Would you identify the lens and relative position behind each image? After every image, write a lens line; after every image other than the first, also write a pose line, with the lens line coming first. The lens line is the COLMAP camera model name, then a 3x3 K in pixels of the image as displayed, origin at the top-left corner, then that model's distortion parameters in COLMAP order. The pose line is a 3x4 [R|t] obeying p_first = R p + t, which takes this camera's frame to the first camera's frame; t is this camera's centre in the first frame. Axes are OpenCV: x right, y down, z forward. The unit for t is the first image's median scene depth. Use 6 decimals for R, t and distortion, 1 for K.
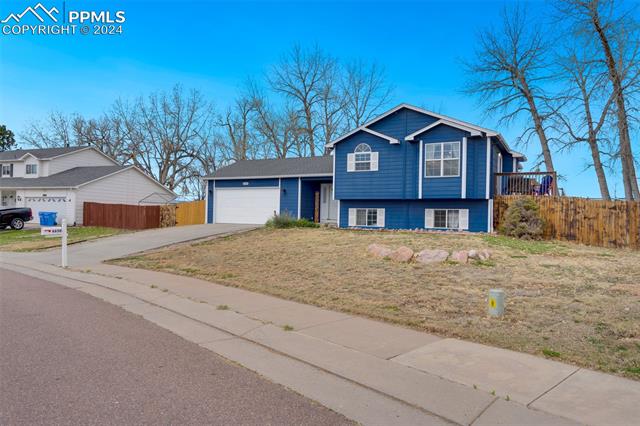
lens RADIAL K [[419.8, 0, 298.5], [0, 419.8, 213.4], [0, 0, 1]] dist [0.004434, 0.001552]
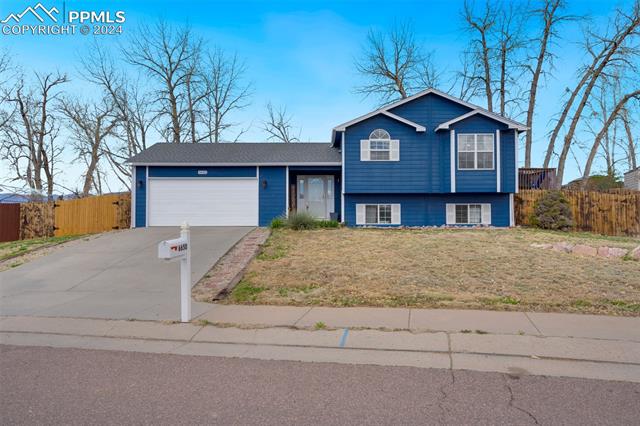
lens RADIAL K [[419.8, 0, 298.5], [0, 419.8, 213.4], [0, 0, 1]] dist [0.004434, 0.001552]
pose [[0.873512, -0.014870, 0.486575, -0.426544], [0.014844, 0.999882, 0.003908, 0.002098], [-0.486575, 0.003809, 0.873630, 0.328507]]
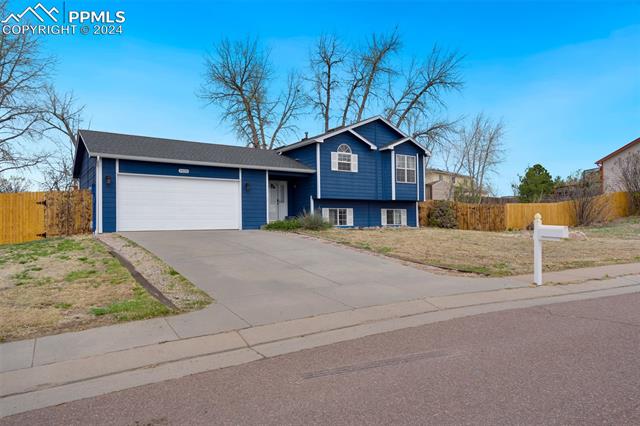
lens RADIAL K [[419.8, 0, 298.5], [0, 419.8, 213.4], [0, 0, 1]] dist [0.004434, 0.001552]
pose [[0.438644, -0.003369, 0.898655, -0.817786], [0.011657, 0.999930, -0.001941, 0.001342], [-0.898585, 0.011328, 0.438653, 0.669164]]
